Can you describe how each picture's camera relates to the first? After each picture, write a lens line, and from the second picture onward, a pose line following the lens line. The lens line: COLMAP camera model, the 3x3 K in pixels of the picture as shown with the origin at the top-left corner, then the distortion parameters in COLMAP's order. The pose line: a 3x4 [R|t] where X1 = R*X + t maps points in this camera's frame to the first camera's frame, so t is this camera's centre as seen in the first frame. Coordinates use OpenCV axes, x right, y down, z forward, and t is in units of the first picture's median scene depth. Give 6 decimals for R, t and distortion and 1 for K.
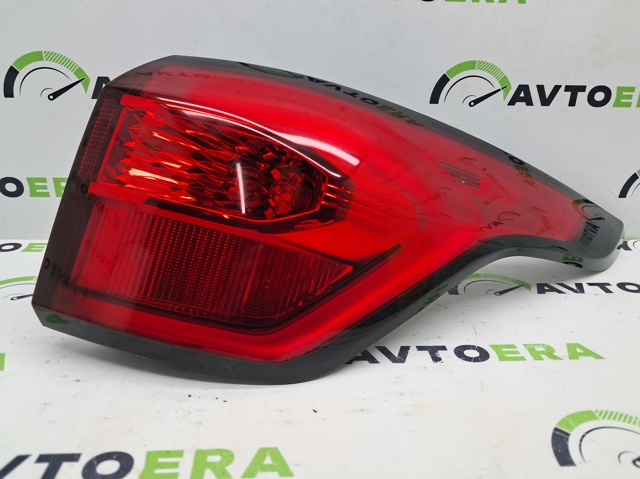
lens RADIAL K [[511.5, 0, 320.0], [0, 511.5, 239.5], [0, 0, 1]] dist [-0.008483, 0.002841]
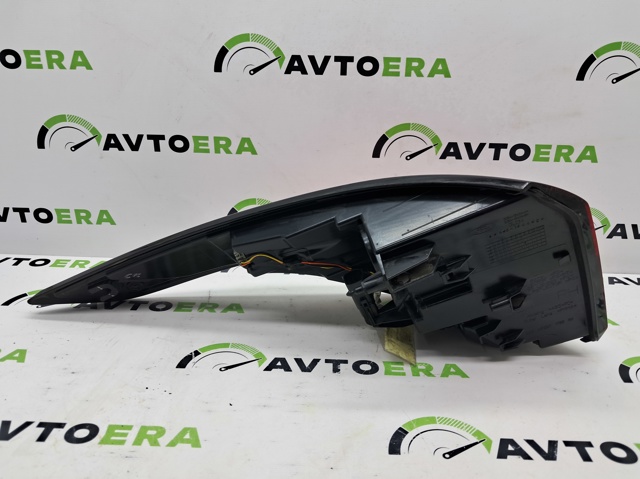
lens RADIAL K [[511.5, 0, 320.0], [0, 511.5, 239.5], [0, 0, 1]] dist [-0.008483, 0.002841]
pose [[0.995538, 0.033099, -0.088366, 0.213711], [-0.031610, 0.999335, 0.018202, -0.093225], [0.088910, -0.015327, 0.995922, -0.228638]]
